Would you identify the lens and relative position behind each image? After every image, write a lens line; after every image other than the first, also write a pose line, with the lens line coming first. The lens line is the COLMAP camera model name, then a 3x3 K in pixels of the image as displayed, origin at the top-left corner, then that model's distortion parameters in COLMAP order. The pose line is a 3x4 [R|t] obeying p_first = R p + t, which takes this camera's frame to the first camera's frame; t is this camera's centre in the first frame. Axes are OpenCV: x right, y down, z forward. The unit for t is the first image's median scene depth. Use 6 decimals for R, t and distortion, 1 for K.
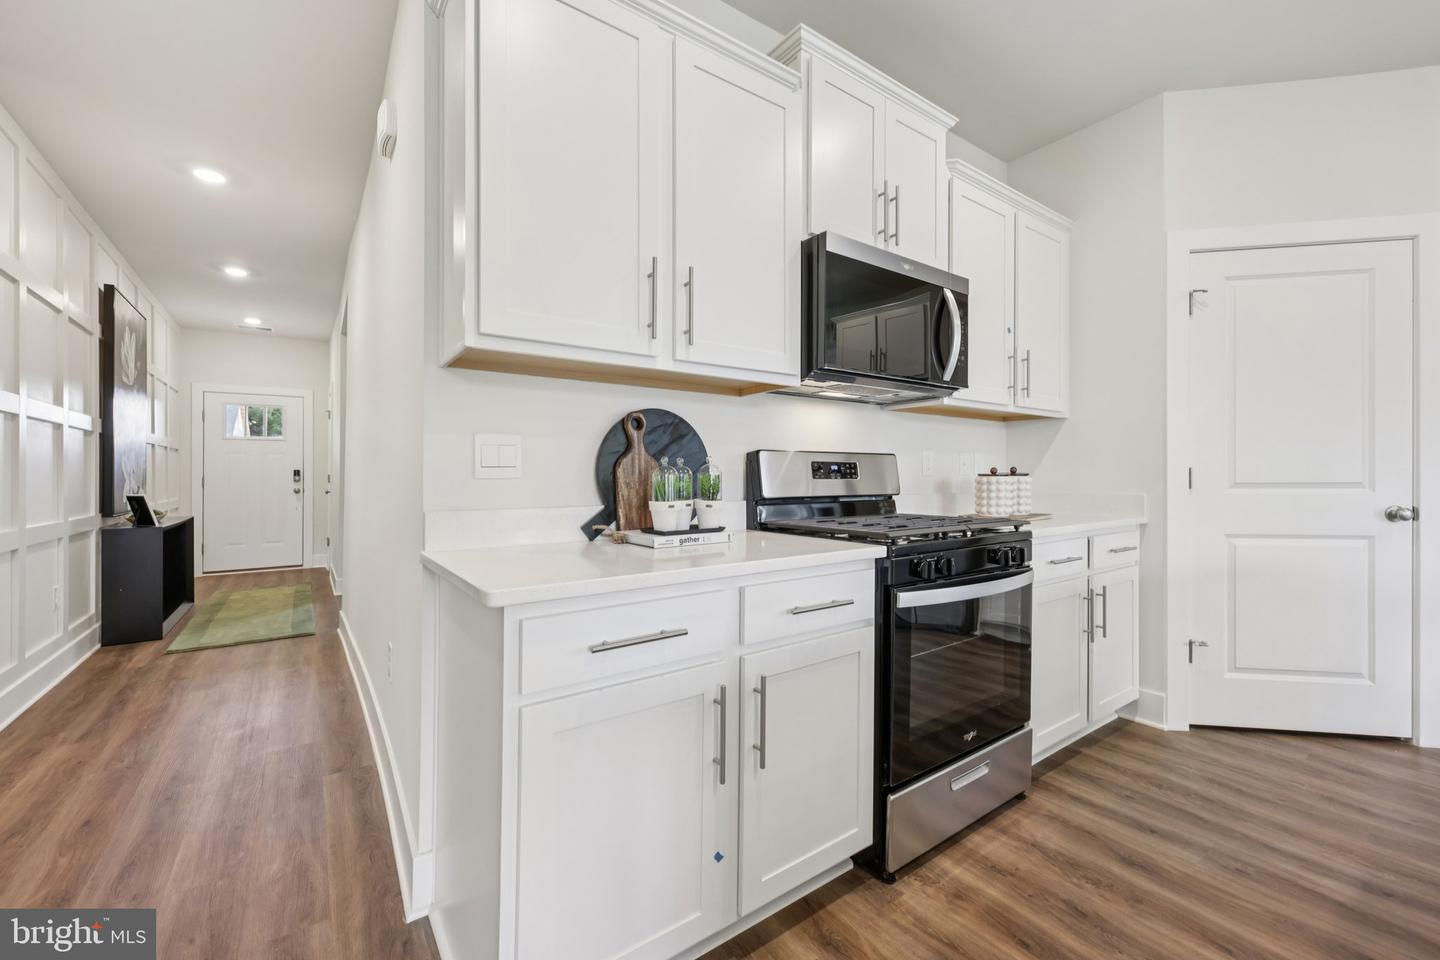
lens RADIAL K [[585.4, 0, 721.5], [0, 585.4, 474.2], [0, 0, 1]] dist [0.003741, -0.001210]
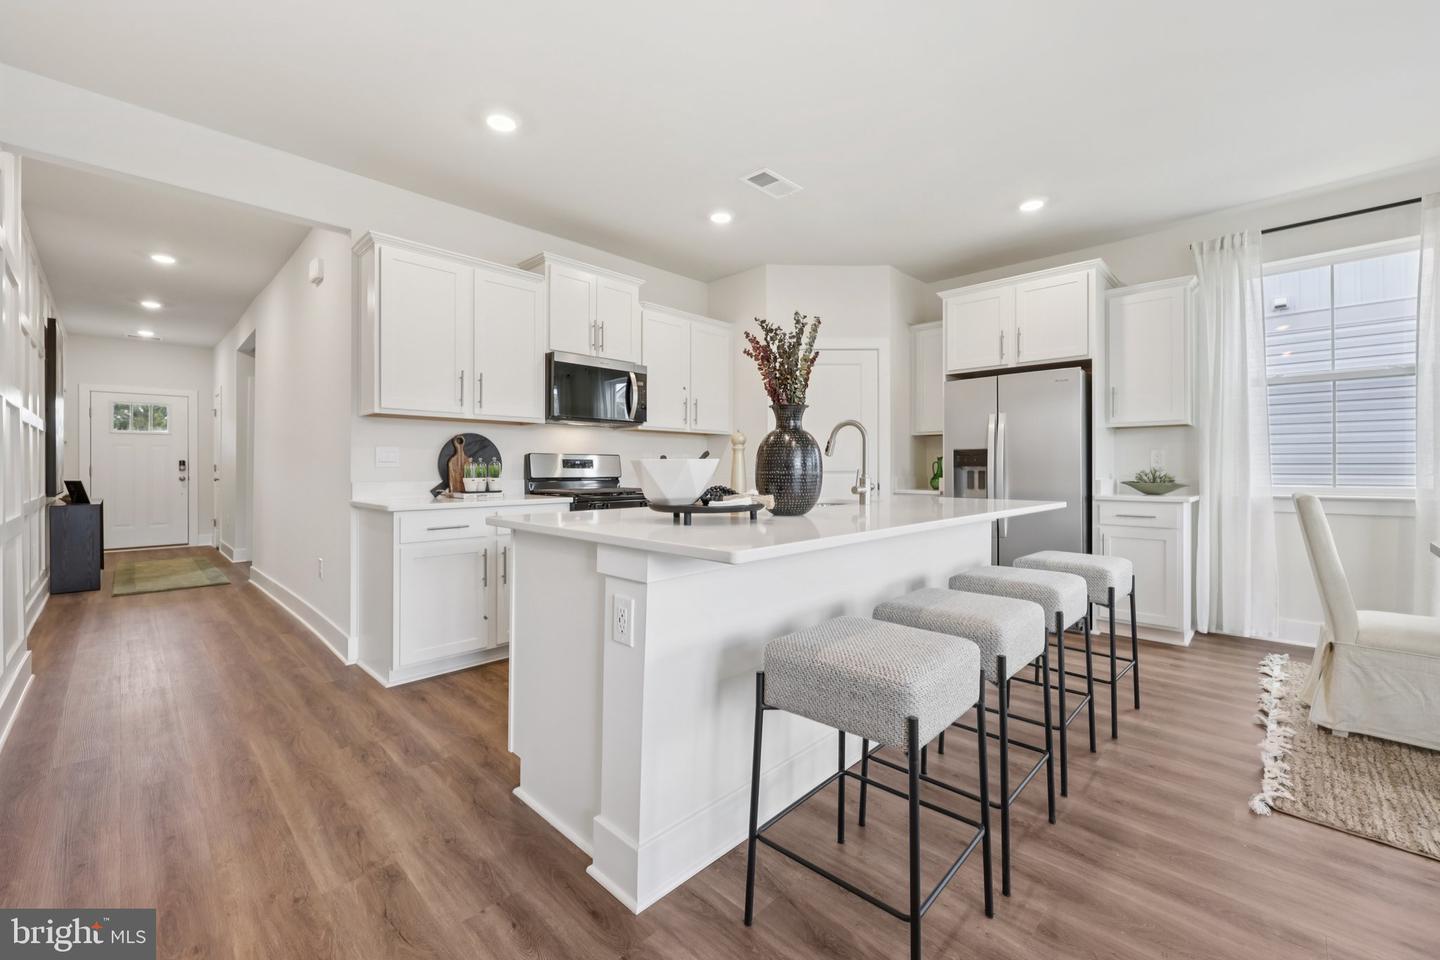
lens RADIAL K [[585.4, 0, 725.4], [0, 585.4, 474.1], [0, 0, 1]] dist [0.003741, -0.001210]
pose [[0.982979, 0.000841, 0.183714, 0.253295], [-0.003491, 0.999894, 0.014102, -0.001431], [-0.183683, -0.014504, 0.982879, -0.767740]]
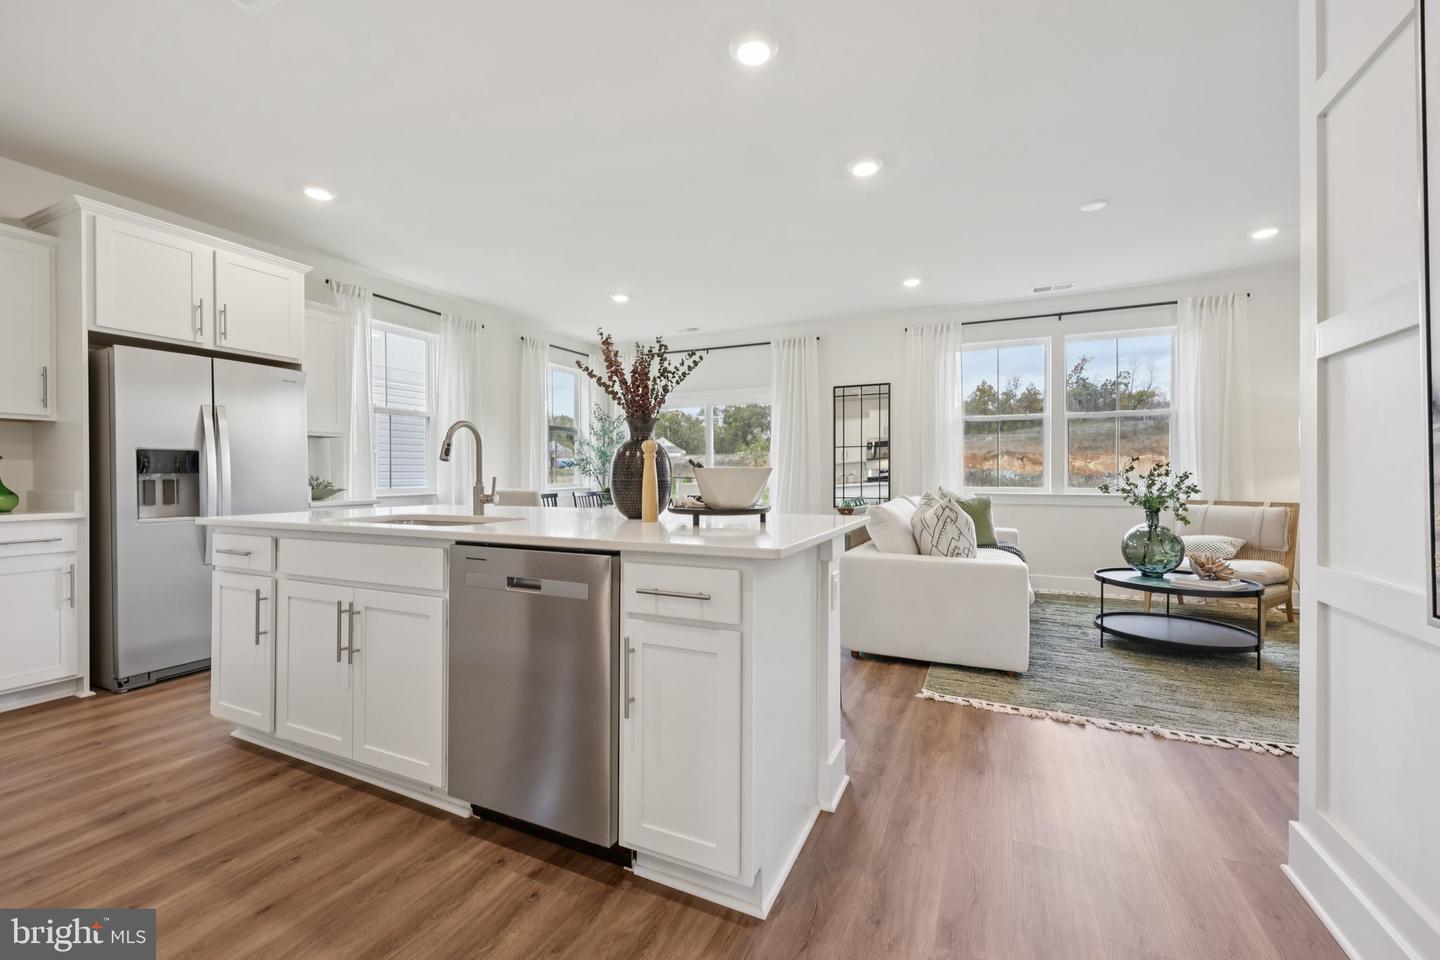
lens RADIAL K [[585.4, 0, 717.4], [0, 585.4, 476.7], [0, 0, 1]] dist [0.003741, -0.001210]
pose [[-0.486803, -0.000097, 0.873512, -0.321536], [-0.000637, 1.000000, -0.000244, 0.003603], [-0.873512, -0.000675, -0.486803, 0.295333]]
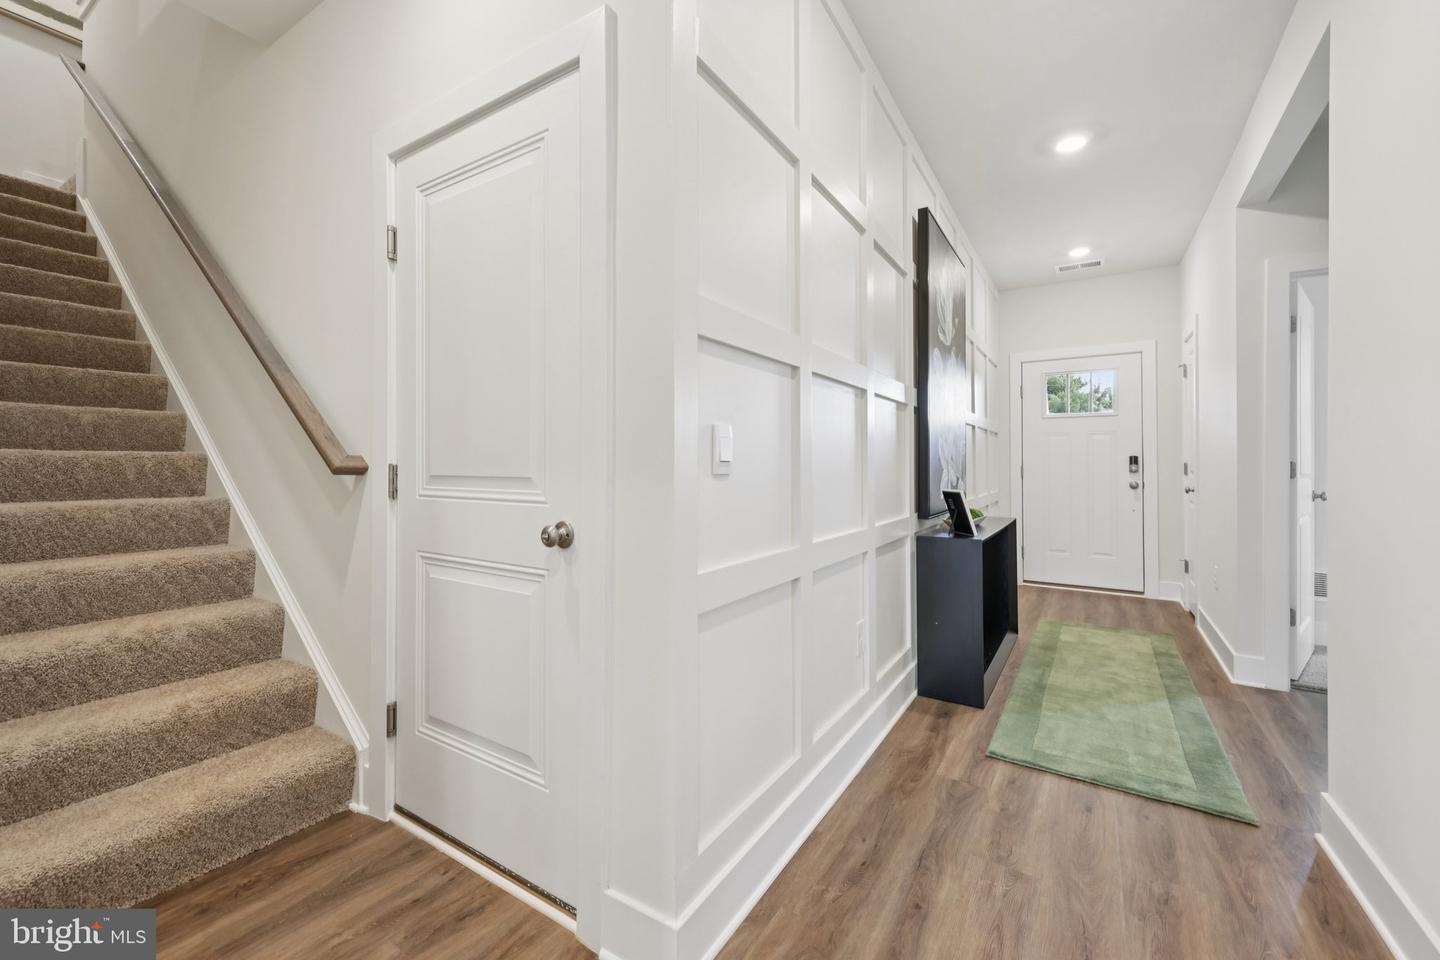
lens RADIAL K [[585.4, 0, 715.1], [0, 585.4, 455.6], [0, 0, 1]] dist [0.003741, -0.001210]
pose [[0.369175, -0.013869, -0.929256, -0.615505], [0.001743, 0.999897, -0.014231, 0.003499], [0.929358, 0.003634, 0.369162, 0.654312]]
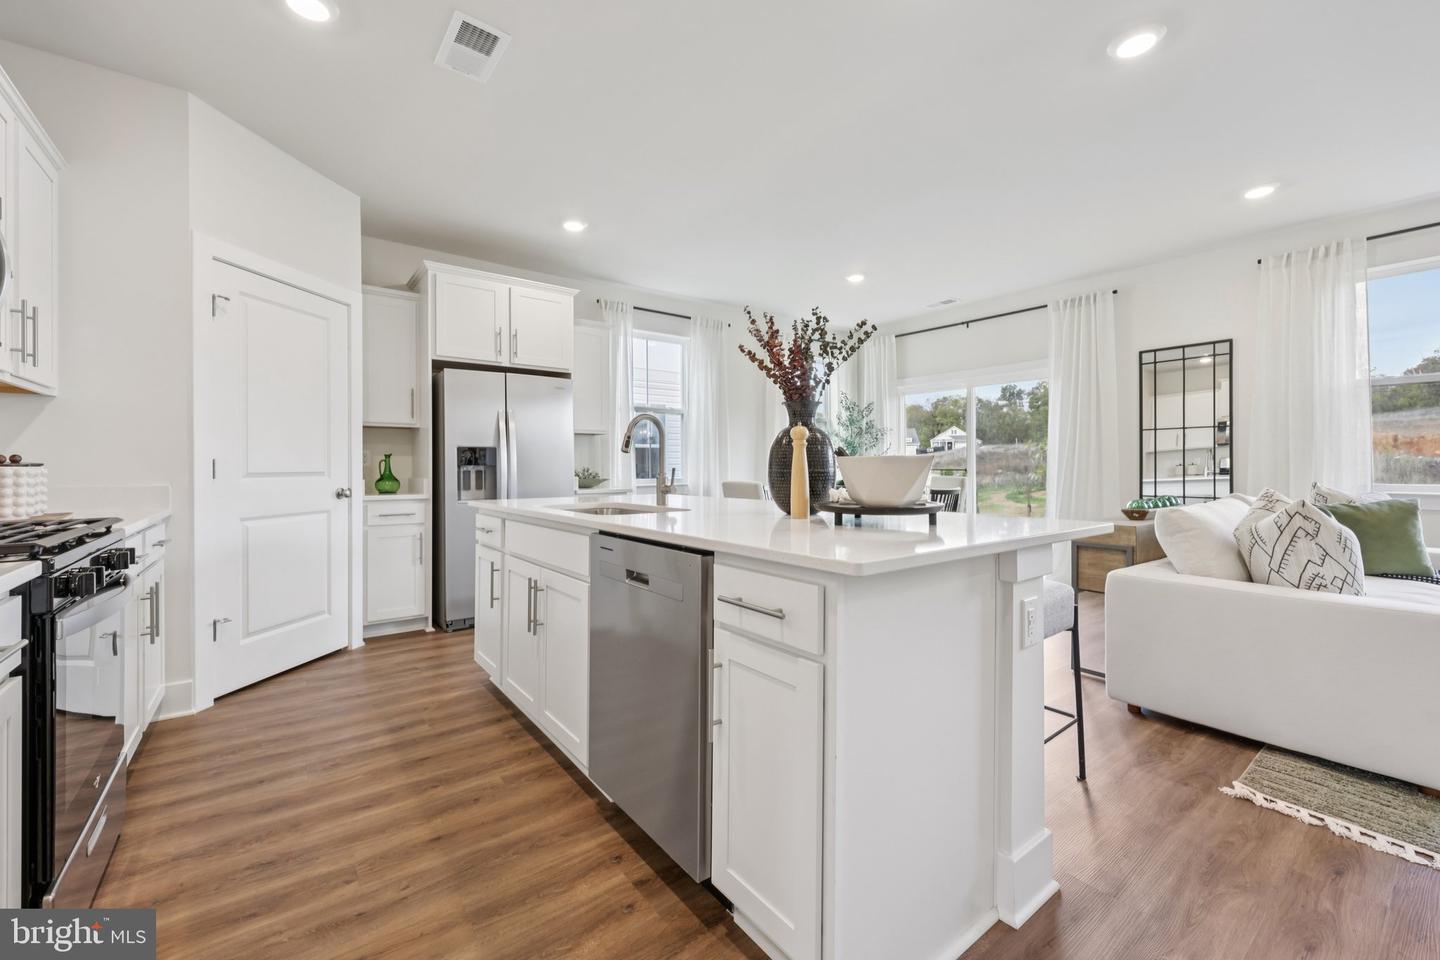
lens RADIAL K [[585.4, 0, 714.6], [0, 585.4, 467.0], [0, 0, 1]] dist [0.003741, -0.001210]
pose [[-0.021803, 0.002919, 0.999758, -0.281755], [-0.001206, 0.999995, -0.002946, 0.005077], [-0.999762, -0.001270, -0.021800, 0.106415]]
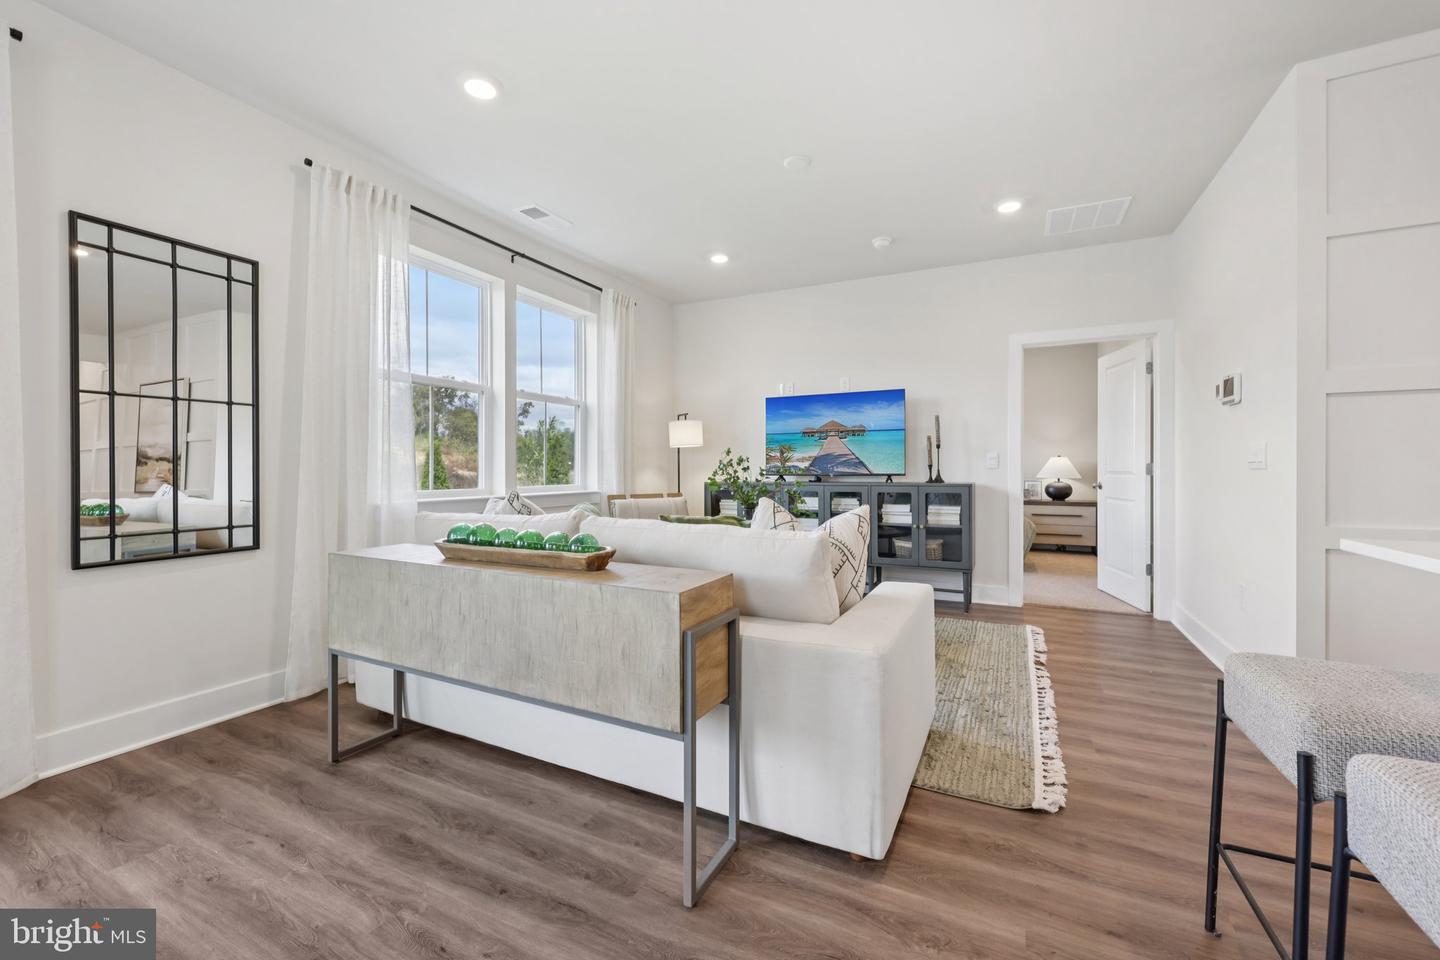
lens RADIAL K [[585.4, 0, 711.8], [0, 585.4, 466.7], [0, 0, 1]] dist [0.003741, -0.001210]
pose [[-0.880164, 0.004296, -0.474651, 1.064098], [0.007766, 0.999956, -0.005351, -0.001816], [0.474607, -0.008396, -0.880158, -0.130552]]
